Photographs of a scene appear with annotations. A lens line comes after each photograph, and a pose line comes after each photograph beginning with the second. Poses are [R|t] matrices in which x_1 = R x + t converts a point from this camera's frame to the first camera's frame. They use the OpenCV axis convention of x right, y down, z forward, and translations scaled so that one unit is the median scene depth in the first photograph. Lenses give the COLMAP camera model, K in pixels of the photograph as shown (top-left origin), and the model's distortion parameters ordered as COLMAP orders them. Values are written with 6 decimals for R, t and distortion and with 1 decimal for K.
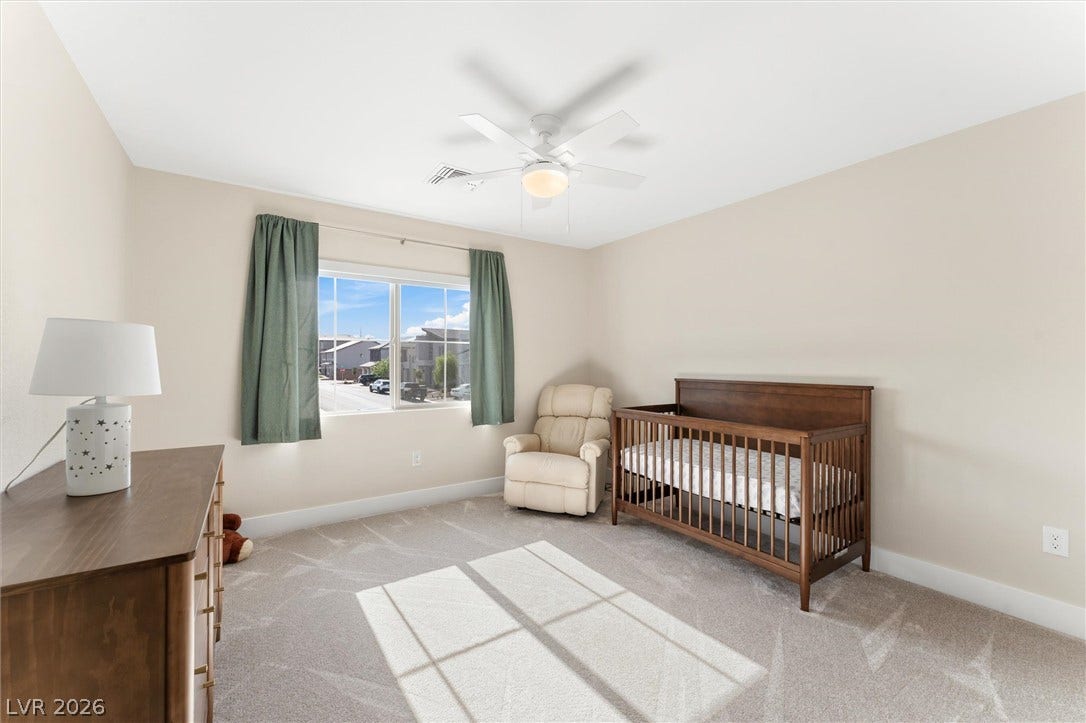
lens RADIAL K [[440.2, 0, 543.1], [0, 440.2, 362.4], [0, 0, 1]] dist [0.000184, -0.001380]
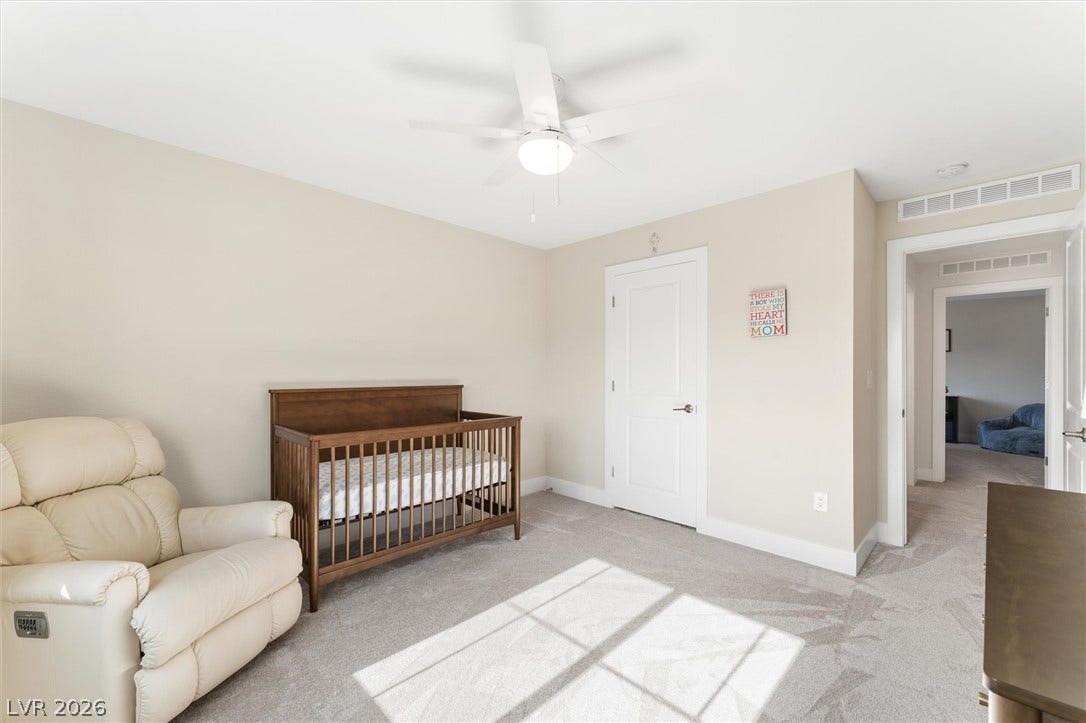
lens RADIAL K [[440.2, 0, 543.4], [0, 440.2, 366.4], [0, 0, 1]] dist [0.000184, -0.001380]
pose [[-0.186725, 0.002355, 0.982409, -0.624804], [-0.007058, 0.999968, -0.003738, -0.003022], [-0.982387, -0.007632, -0.186702, 0.873704]]
